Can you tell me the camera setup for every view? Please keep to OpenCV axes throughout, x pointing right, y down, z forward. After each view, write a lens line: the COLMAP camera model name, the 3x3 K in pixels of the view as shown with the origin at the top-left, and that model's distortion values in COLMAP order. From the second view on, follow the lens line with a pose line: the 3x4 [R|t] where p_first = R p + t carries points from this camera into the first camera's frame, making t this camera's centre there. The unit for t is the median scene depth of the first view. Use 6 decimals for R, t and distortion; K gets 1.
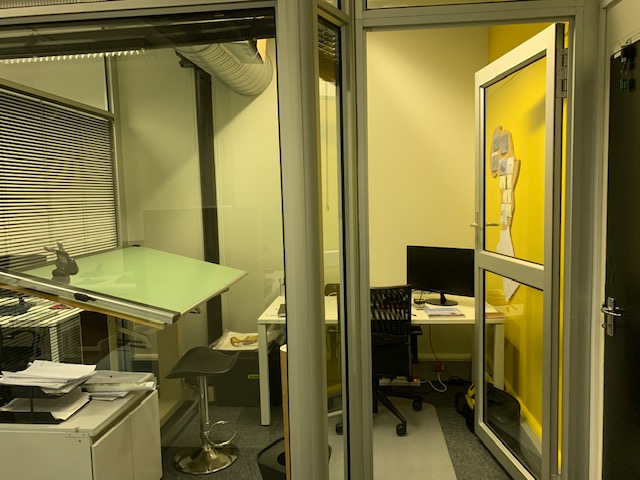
lens RADIAL K [[485.0, 0, 331.2], [0, 485.0, 230.7], [0, 0, 1]] dist [0.061740, -0.068161]
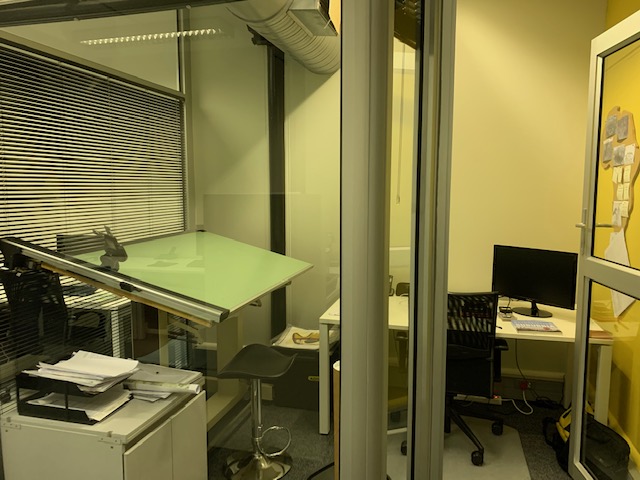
lens RADIAL K [[485.0, 0, 331.2], [0, 485.0, 230.7], [0, 0, 1]] dist [0.061740, -0.068161]
pose [[0.986100, 0.043893, -0.160248, 0.009703], [-0.040250, 0.998854, 0.025910, -0.006539], [0.161201, -0.019099, 0.986737, 0.107827]]
